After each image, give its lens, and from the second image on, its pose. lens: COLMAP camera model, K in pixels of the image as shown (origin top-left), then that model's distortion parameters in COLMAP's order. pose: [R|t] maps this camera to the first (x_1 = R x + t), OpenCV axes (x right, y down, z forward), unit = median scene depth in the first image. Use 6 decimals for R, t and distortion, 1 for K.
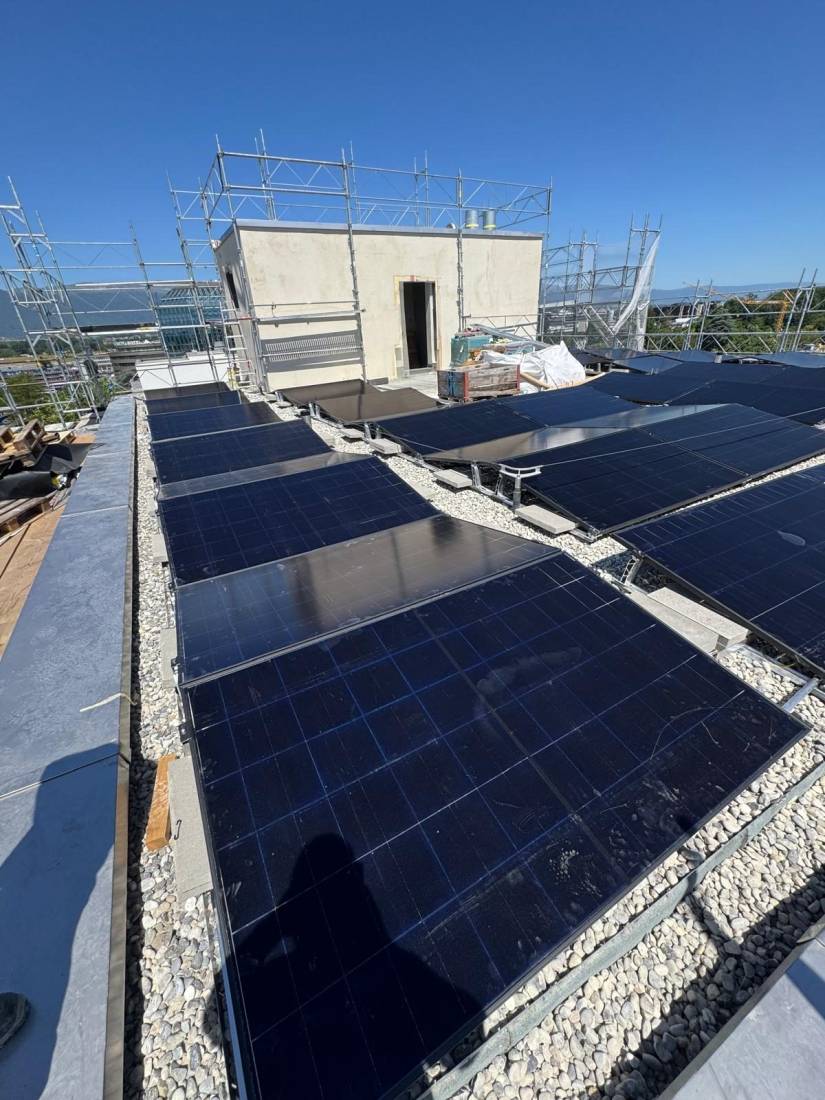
lens RADIAL K [[440.5, 0, 415.1], [0, 440.5, 549.1], [0, 0, 1]] dist [0.000368, 0.000338]
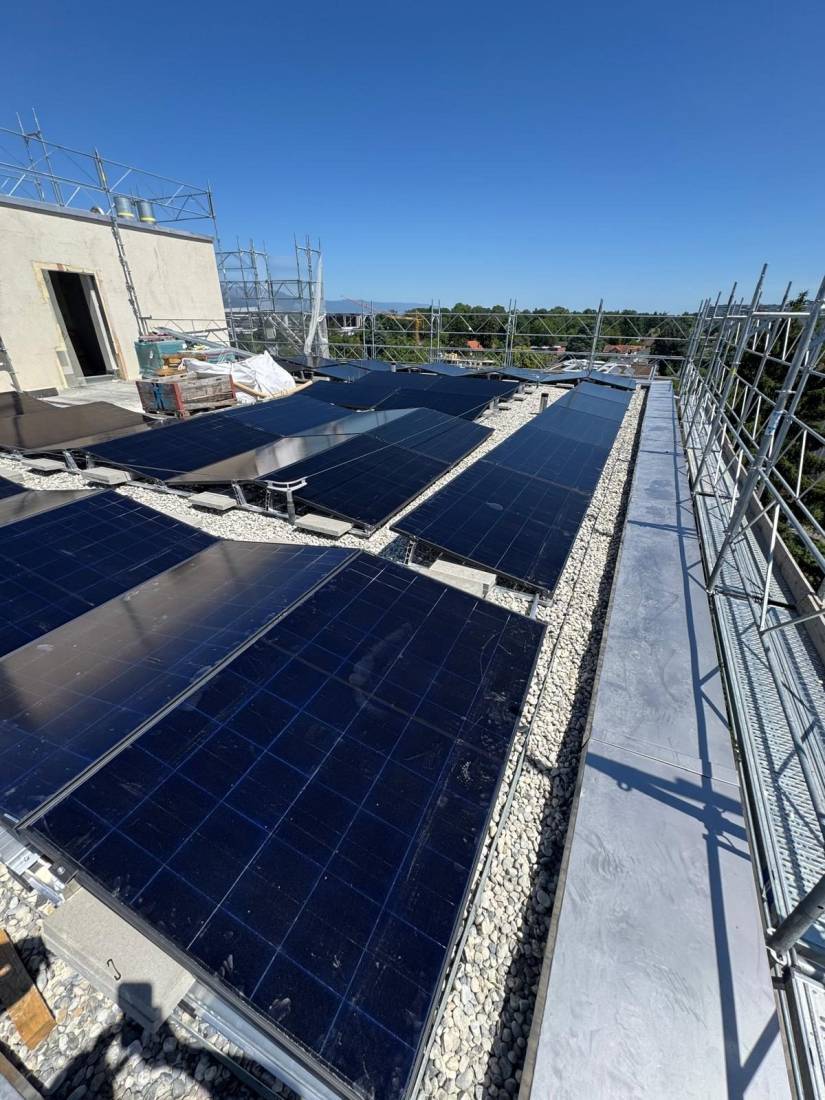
lens RADIAL K [[440.5, 0, 415.1], [0, 440.5, 549.1], [0, 0, 1]] dist [0.000368, 0.000338]
pose [[0.804174, -0.220713, 0.551896, -0.103905], [0.222476, 0.972778, 0.064860, -0.022227], [-0.551188, 0.070625, 0.831386, -0.024205]]
